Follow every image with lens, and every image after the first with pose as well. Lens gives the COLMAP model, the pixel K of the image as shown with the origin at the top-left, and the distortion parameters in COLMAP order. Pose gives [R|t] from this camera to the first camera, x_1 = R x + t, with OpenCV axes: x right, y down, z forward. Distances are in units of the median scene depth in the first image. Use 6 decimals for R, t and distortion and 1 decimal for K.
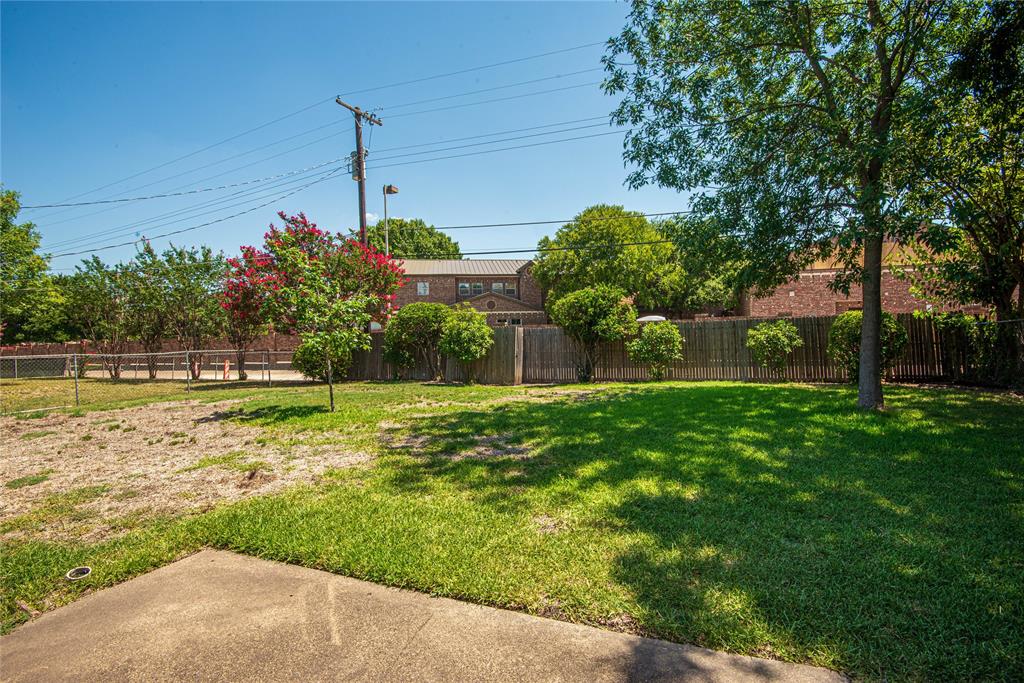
lens RADIAL K [[464.6, 0, 512.0], [0, 464.6, 341.5], [0, 0, 1]] dist [0.000043, -0.030177]
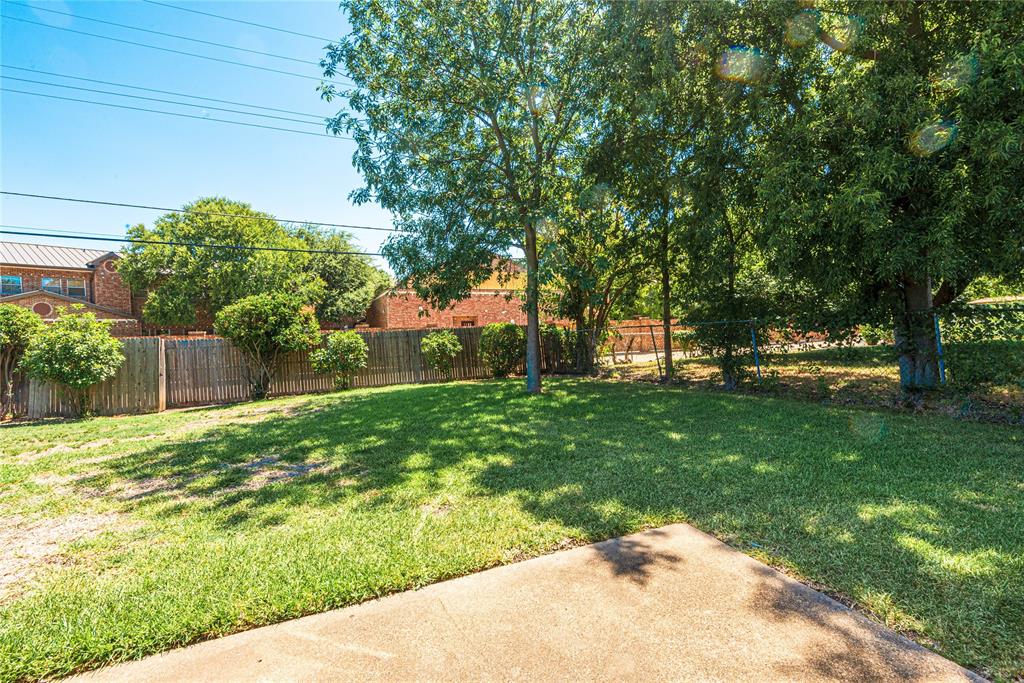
lens RADIAL K [[463.8, 0, 512.0], [0, 463.8, 341.5], [0, 0, 1]] dist [0.026949, -0.017877]
pose [[0.717408, -0.014690, 0.696499, -0.123607], [0.031657, 0.999432, -0.011528, 0.002700], [-0.695934, 0.030319, 0.717465, 0.014658]]
